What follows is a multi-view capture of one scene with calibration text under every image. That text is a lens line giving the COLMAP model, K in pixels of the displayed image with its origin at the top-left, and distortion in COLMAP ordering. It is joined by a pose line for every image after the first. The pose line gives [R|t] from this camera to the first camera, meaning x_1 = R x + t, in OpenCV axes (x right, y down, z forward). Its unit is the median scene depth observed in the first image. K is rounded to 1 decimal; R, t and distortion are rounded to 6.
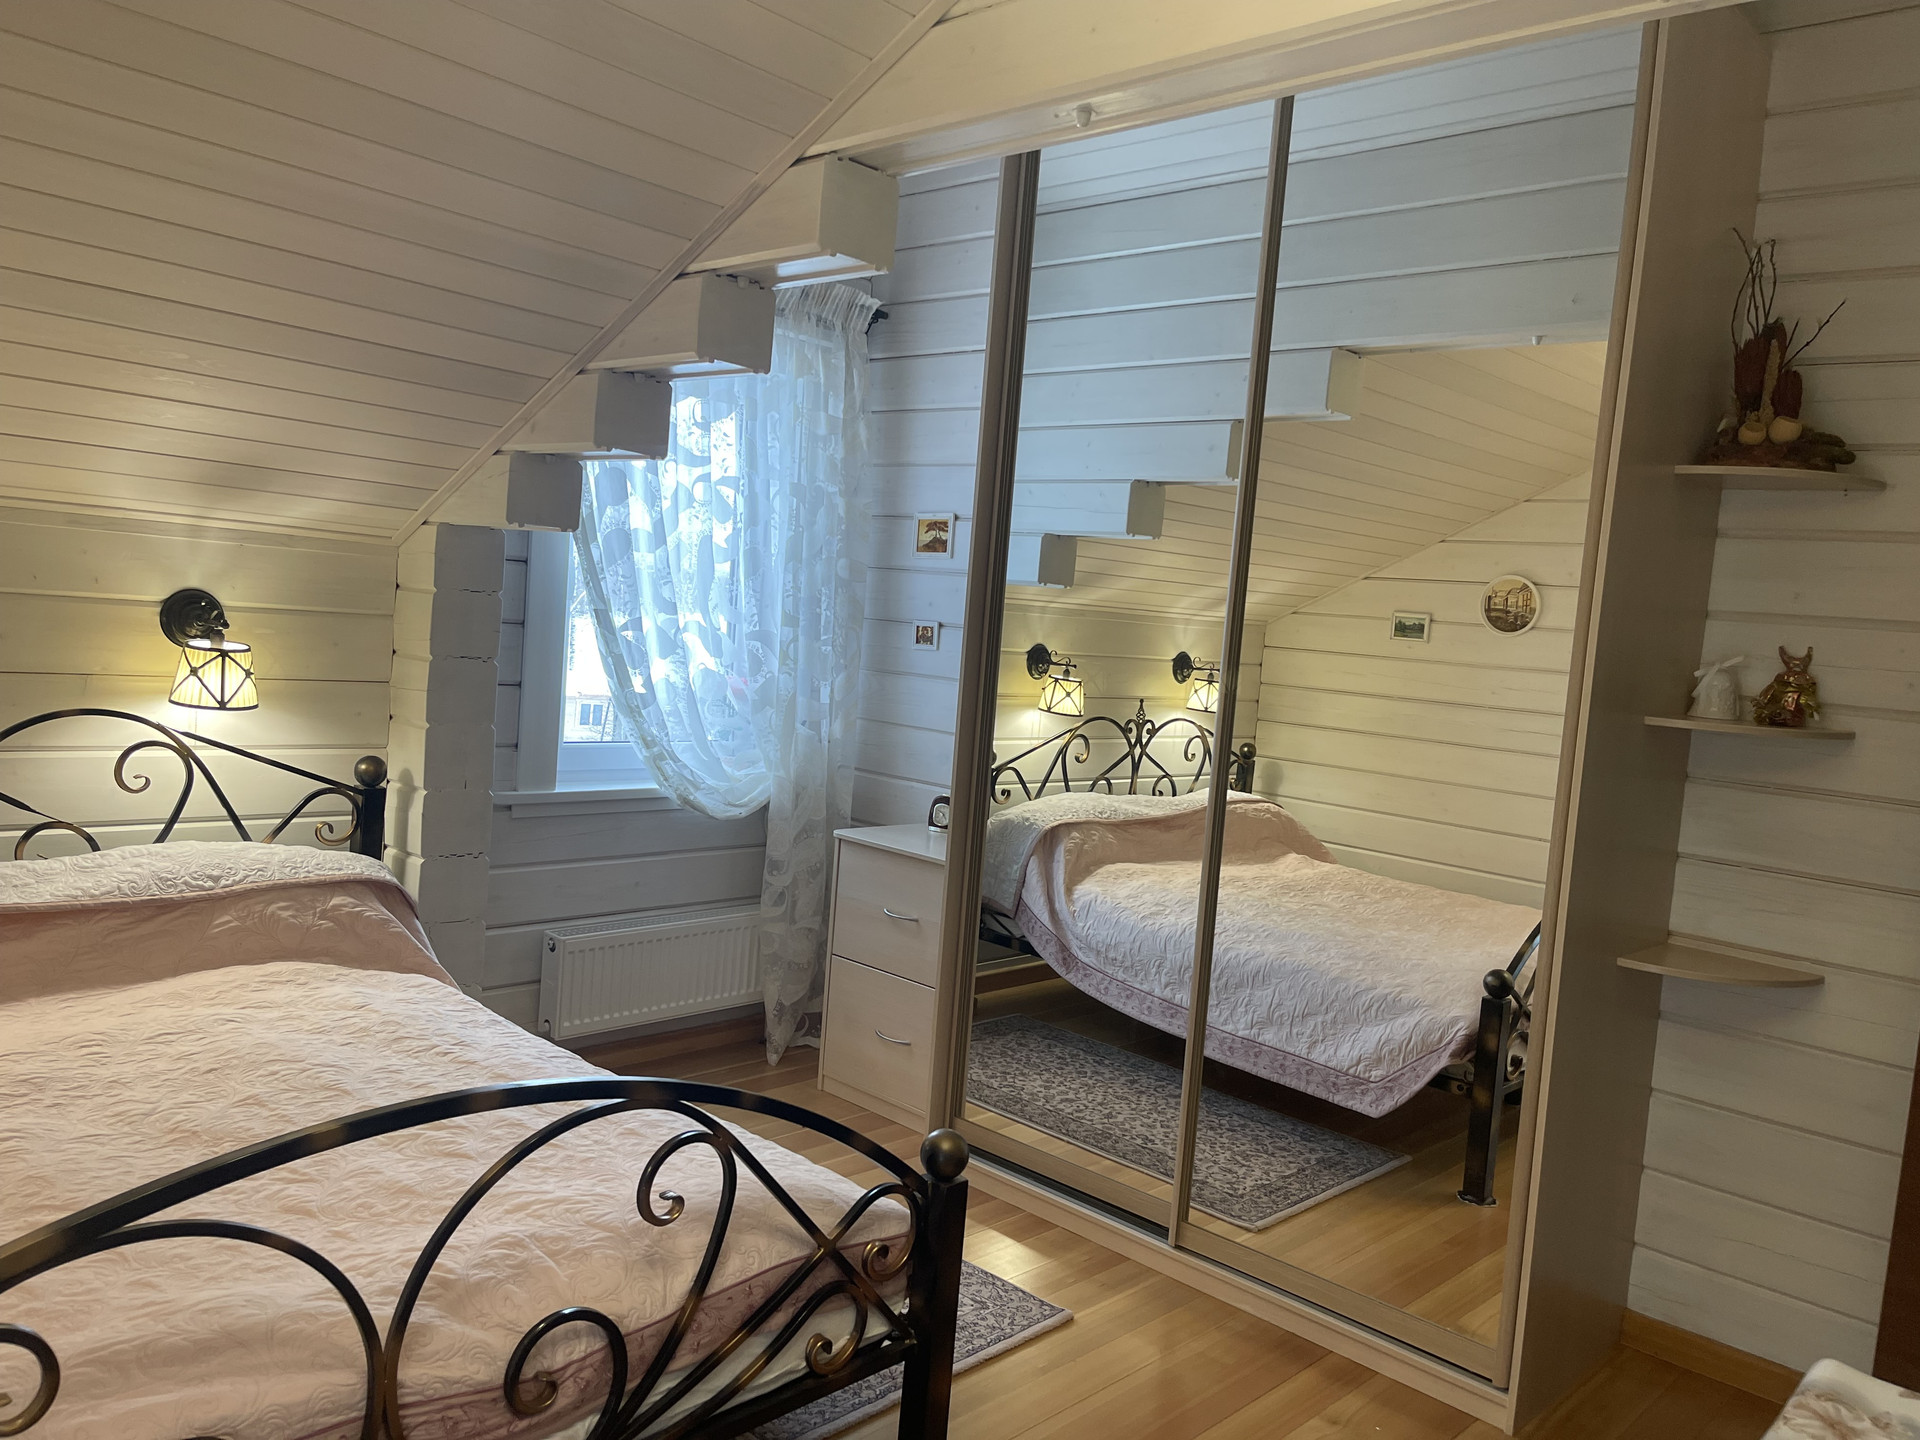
lens RADIAL K [[1447.2, 0, 958.6], [0, 1447.2, 735.4], [0, 0, 1]] dist [0.046583, -0.058504]
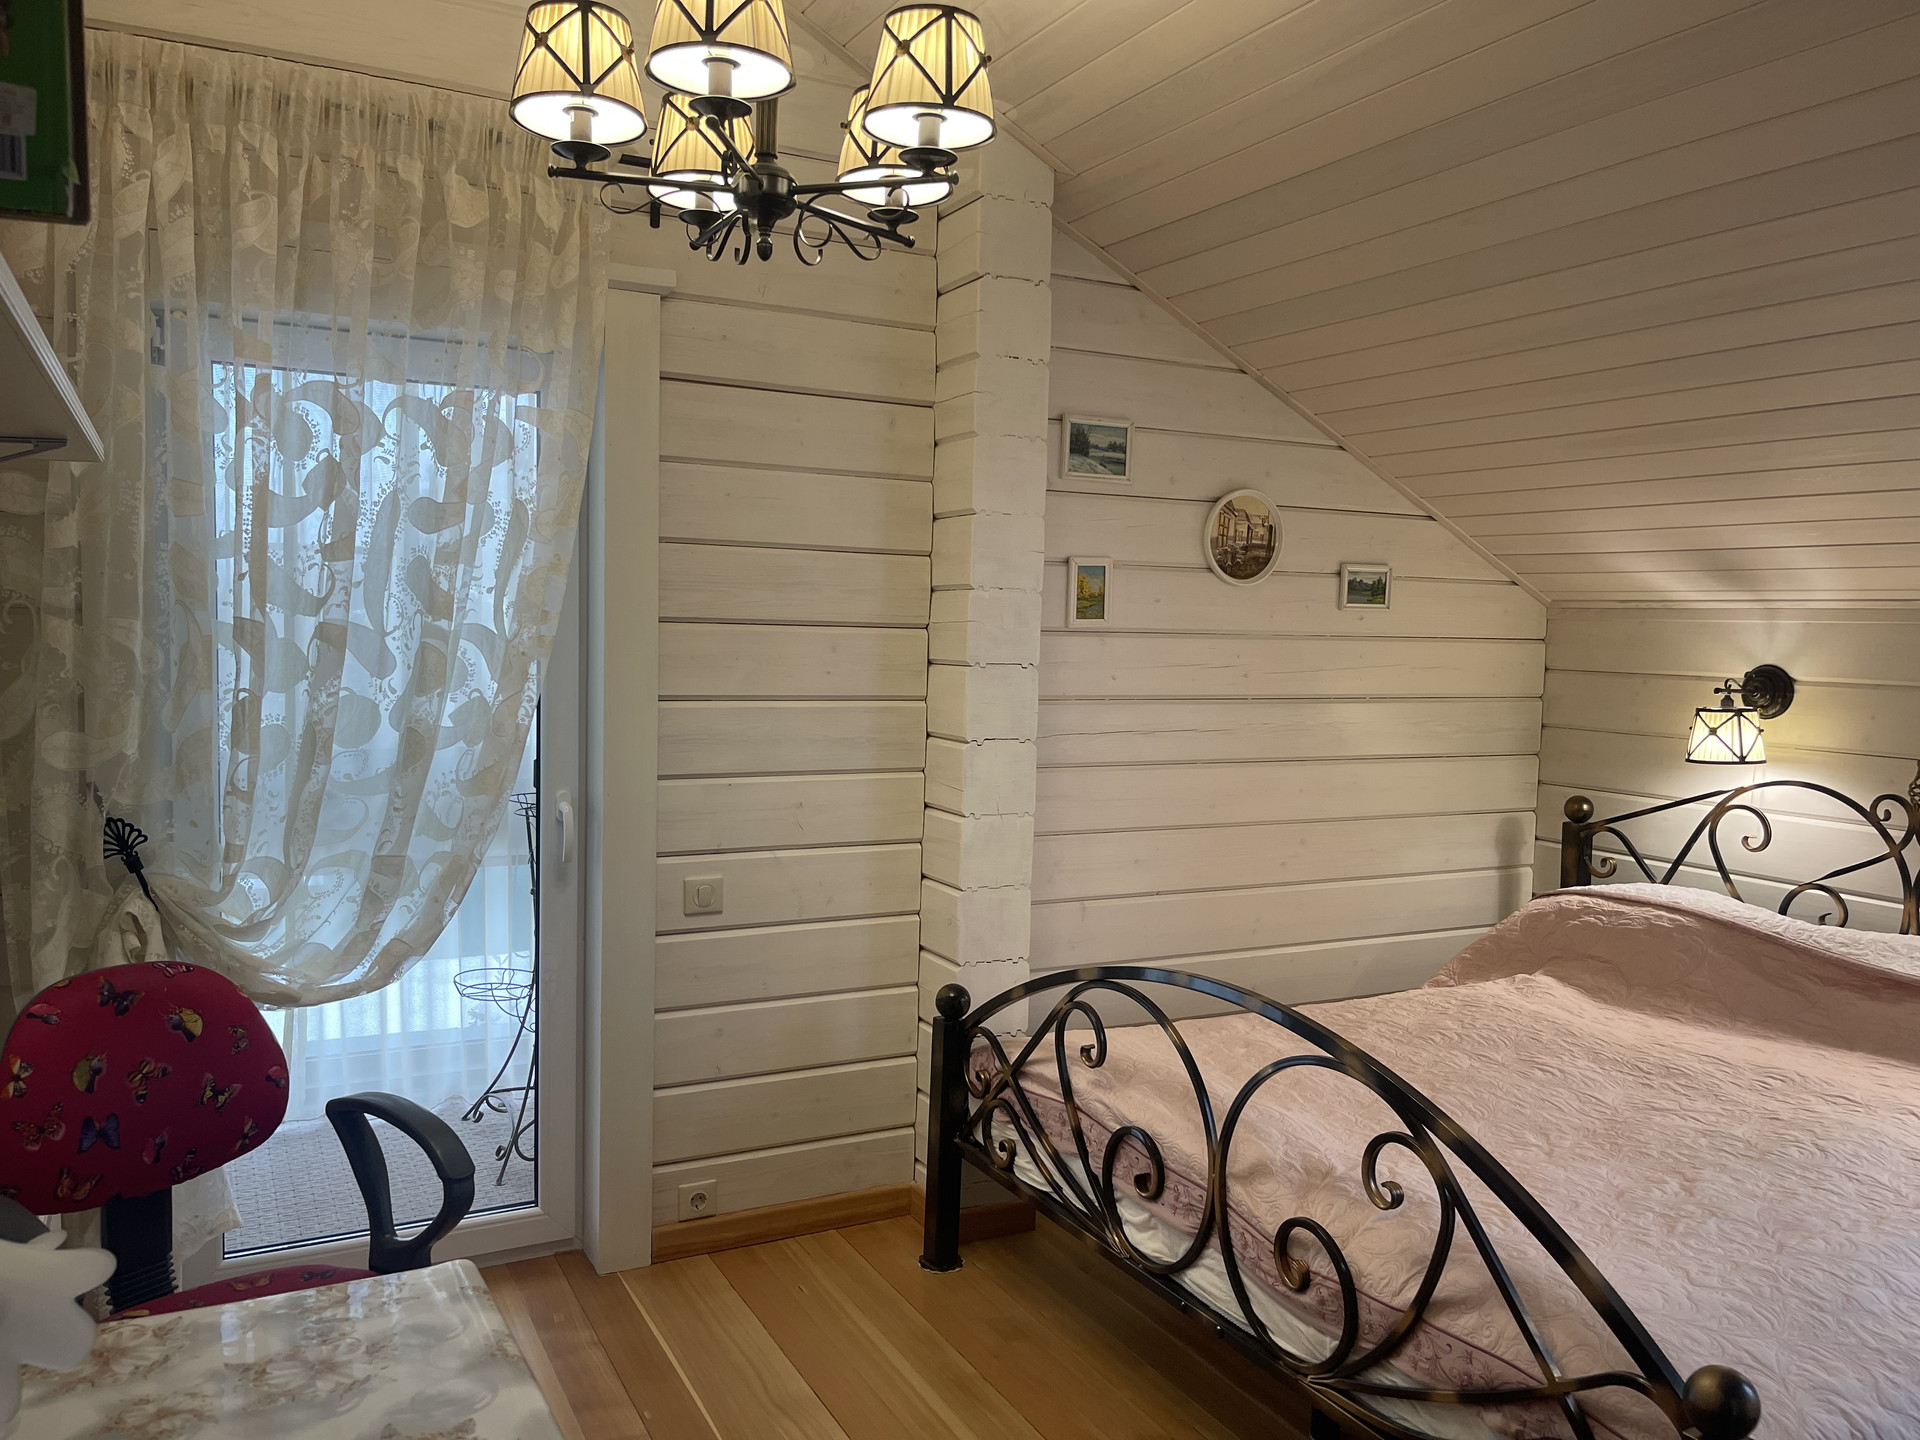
lens RADIAL K [[1447.2, 0, 948.3], [0, 1447.2, 721.0], [0, 0, 1]] dist [0.046583, -0.058504]
pose [[-0.335478, -0.023239, -0.941761, 0.575095], [-0.122600, 0.992271, 0.019187, -0.003698], [0.934036, 0.121896, -0.335734, 0.626290]]
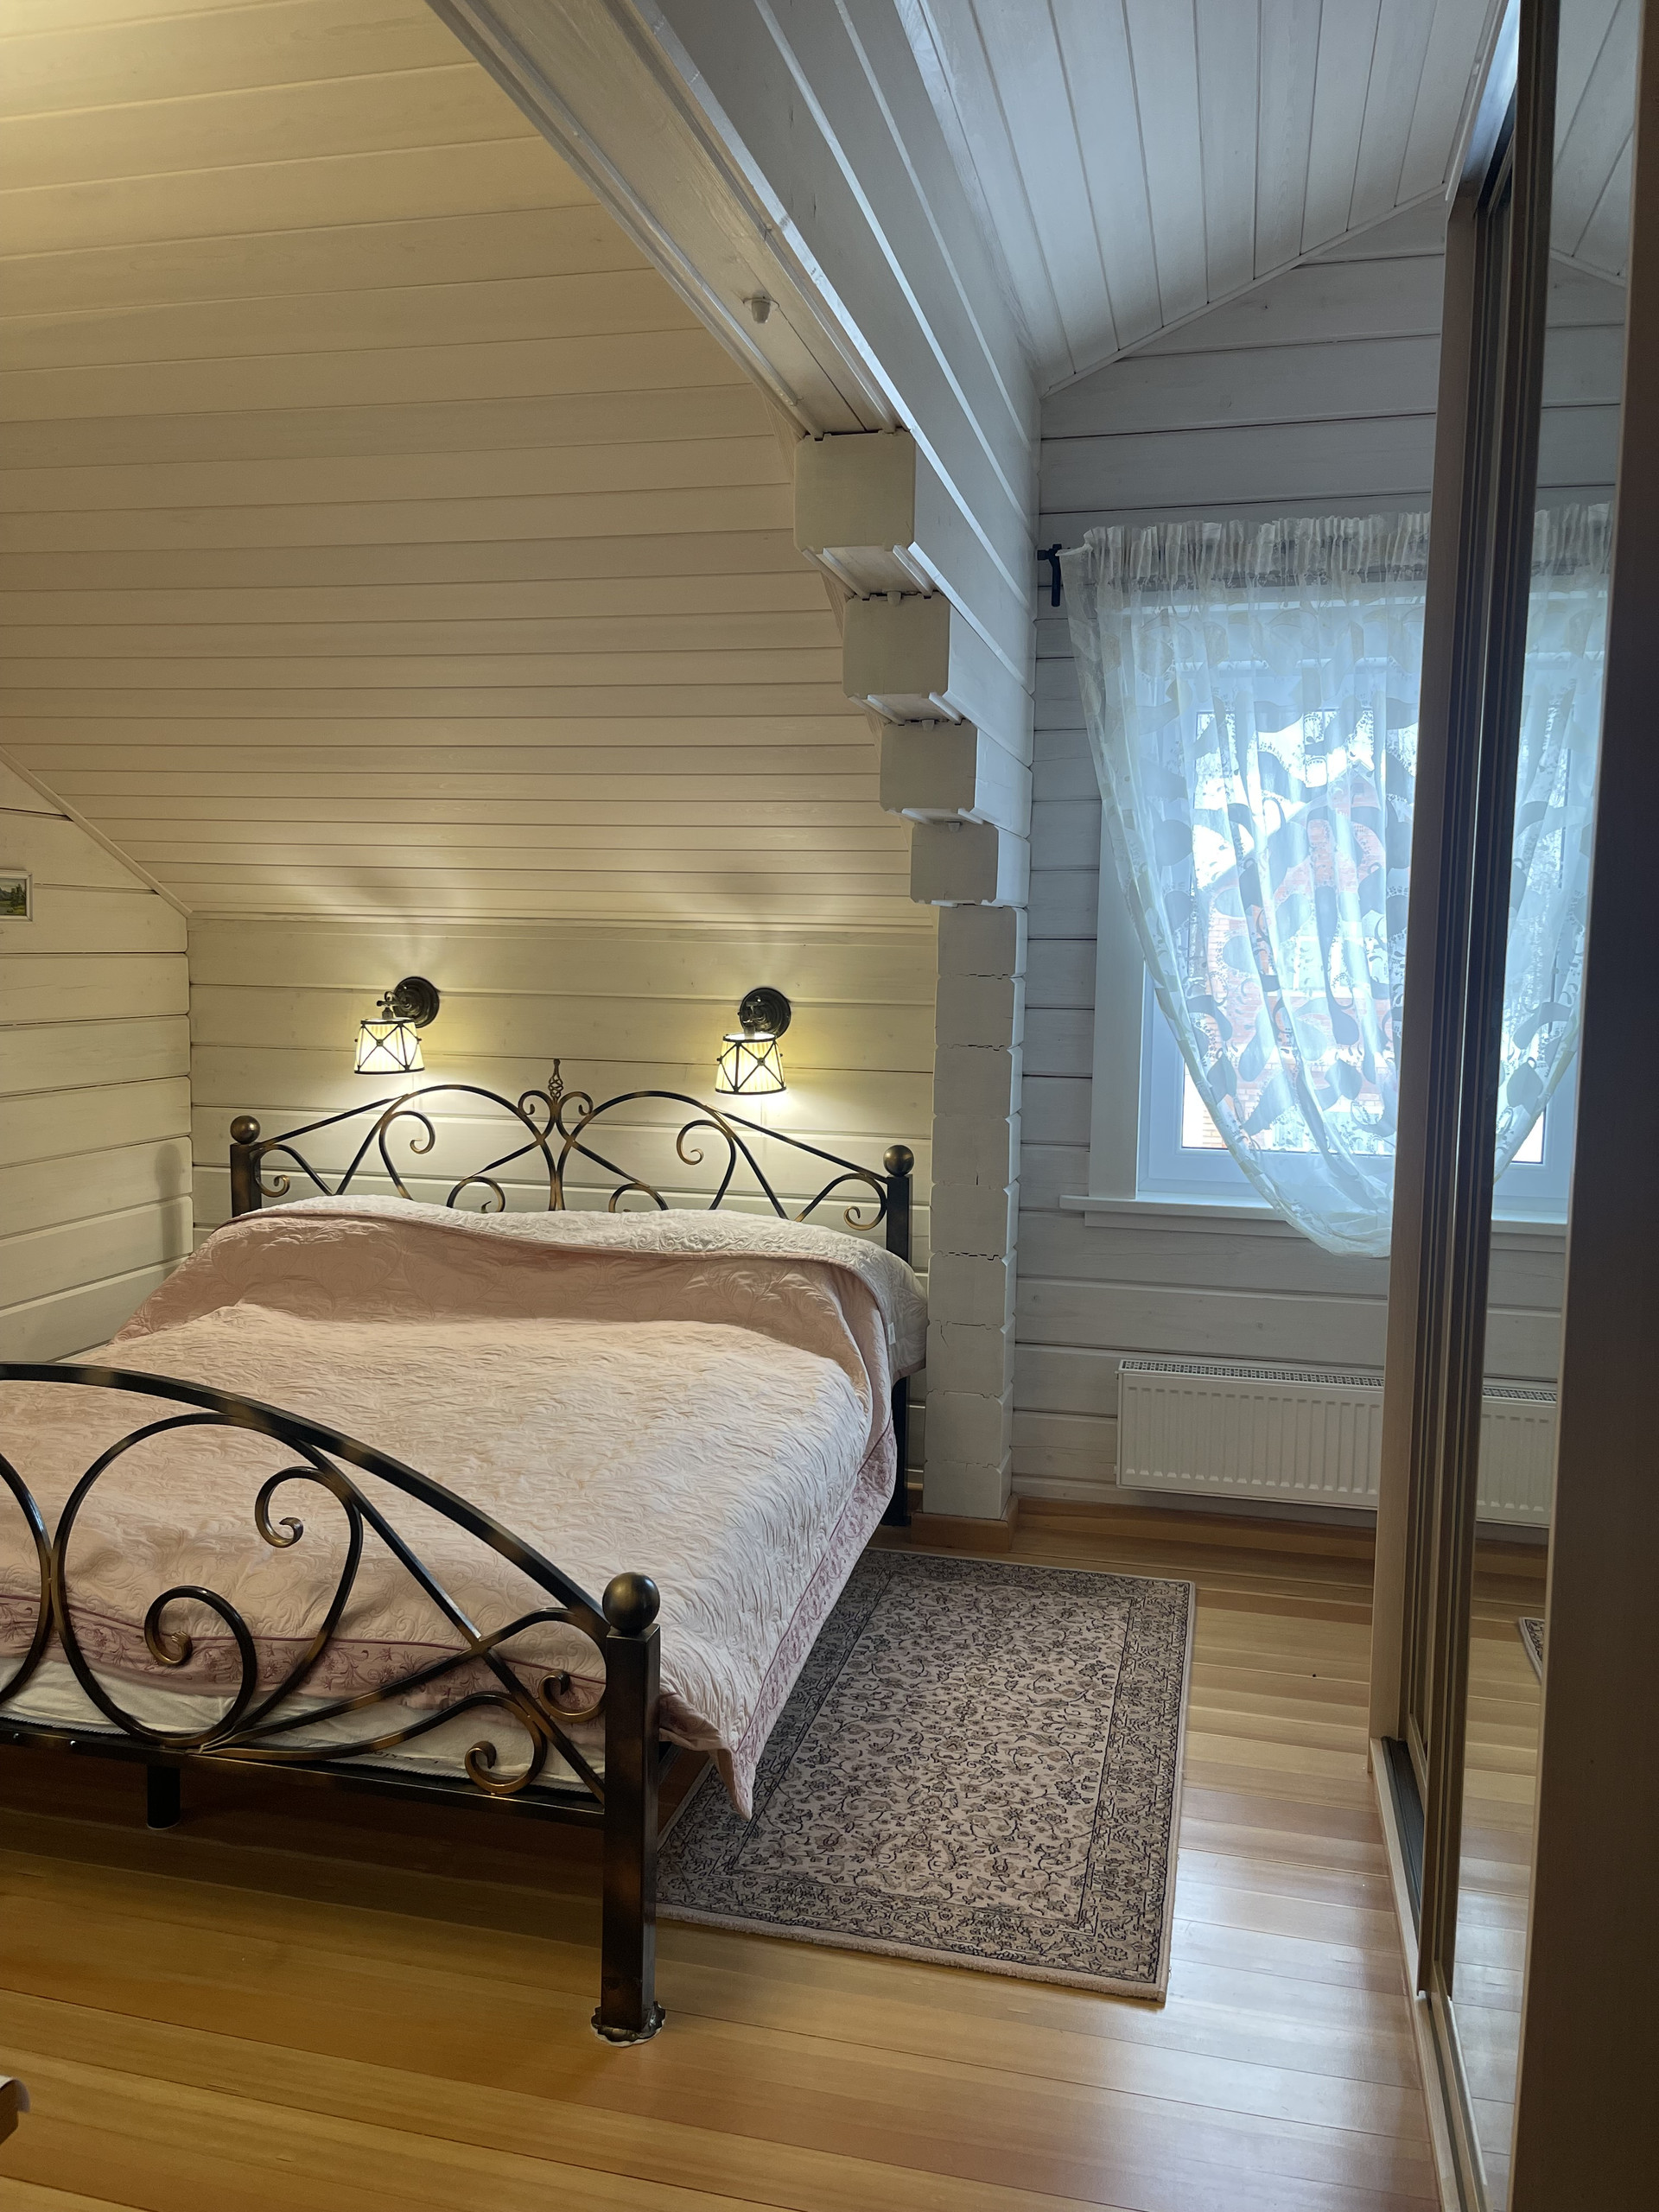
lens RADIAL K [[1667.3, 0, 815.4], [0, 1667.3, 1101.1], [0, 0, 1]] dist [0.046583, -0.058504]
pose [[0.490402, 0.011773, -0.871417, 0.659598], [-0.047420, 0.998788, -0.013193, 0.001527], [0.870206, 0.047793, 0.490365, 0.441850]]
